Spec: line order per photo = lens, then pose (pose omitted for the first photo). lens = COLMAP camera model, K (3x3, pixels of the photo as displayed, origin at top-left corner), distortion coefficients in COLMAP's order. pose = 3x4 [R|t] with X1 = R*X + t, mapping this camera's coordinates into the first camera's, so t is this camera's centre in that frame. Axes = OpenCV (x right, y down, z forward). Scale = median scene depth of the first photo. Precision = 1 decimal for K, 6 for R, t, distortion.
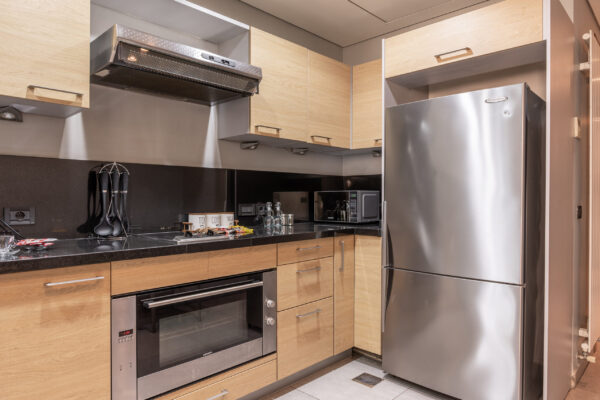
lens RADIAL K [[399.4, 0, 301.1], [0, 399.4, 203.4], [0, 0, 1]] dist [-0.008771, 0.001540]
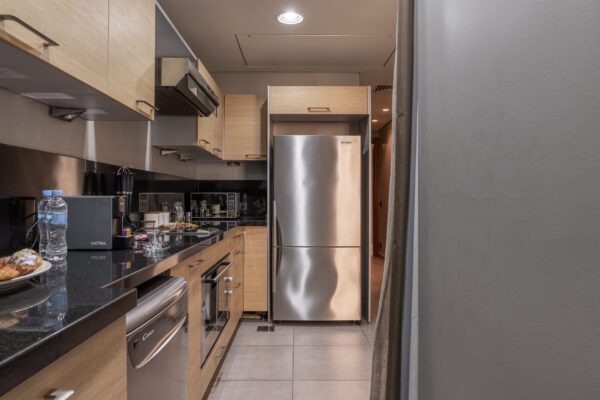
lens RADIAL K [[399.4, 0, 298.2], [0, 399.4, 195.4], [0, 0, 1]] dist [-0.008771, 0.001540]
pose [[0.719303, 0.007537, 0.694656, -0.753609], [0.003846, 0.999883, -0.014831, -0.003811], [-0.694686, 0.013340, 0.719189, -0.092011]]
